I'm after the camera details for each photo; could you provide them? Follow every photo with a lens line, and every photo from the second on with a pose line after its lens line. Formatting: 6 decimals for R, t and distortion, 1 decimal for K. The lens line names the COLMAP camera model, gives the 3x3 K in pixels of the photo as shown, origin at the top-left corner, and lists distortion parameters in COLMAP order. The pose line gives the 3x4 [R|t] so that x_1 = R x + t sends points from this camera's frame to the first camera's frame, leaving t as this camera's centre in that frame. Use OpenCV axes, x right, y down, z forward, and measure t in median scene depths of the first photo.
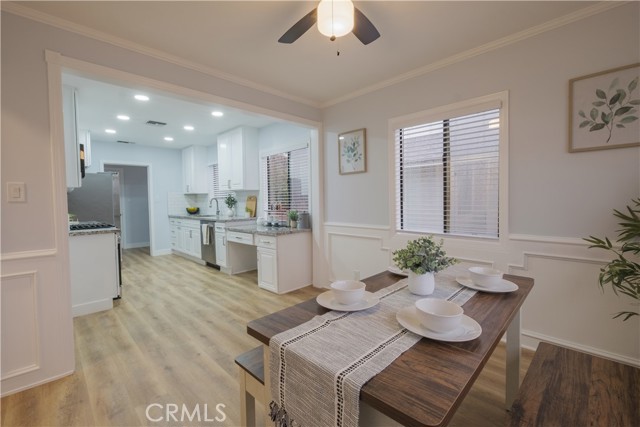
lens RADIAL K [[279.2, 0, 313.0], [0, 279.2, 212.0], [0, 0, 1]] dist [-0.007857, 0.000162]
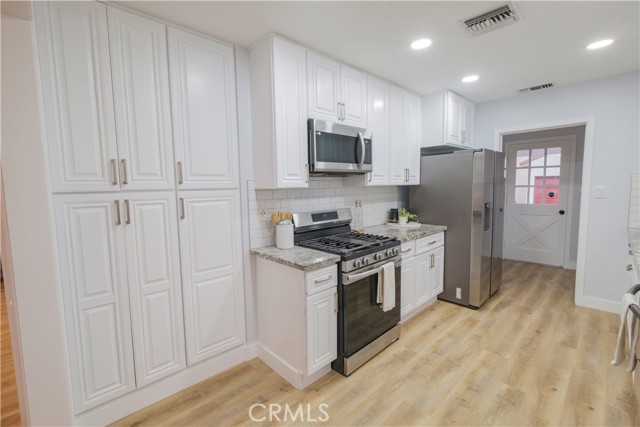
lens RADIAL K [[279.2, 0, 317.6], [0, 279.2, 209.5], [0, 0, 1]] dist [-0.007857, 0.000162]
pose [[-0.020655, 0.100299, -0.994743, -0.231692], [-0.024961, 0.994593, 0.100802, -0.140831], [0.999475, 0.026912, -0.018040, 1.437621]]
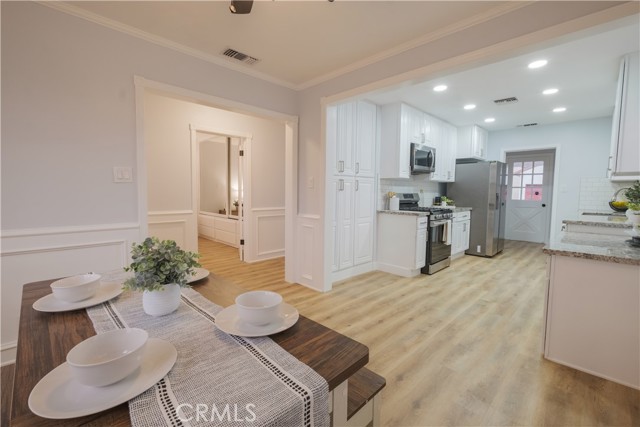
lens RADIAL K [[279.2, 0, 317.3], [0, 279.2, 209.6], [0, 0, 1]] dist [-0.007857, 0.000162]
pose [[-0.003234, 0.080900, -0.996717, 0.632824], [-0.054627, 0.995220, 0.080956, -0.032406], [0.998502, 0.054709, 0.001201, 0.805890]]
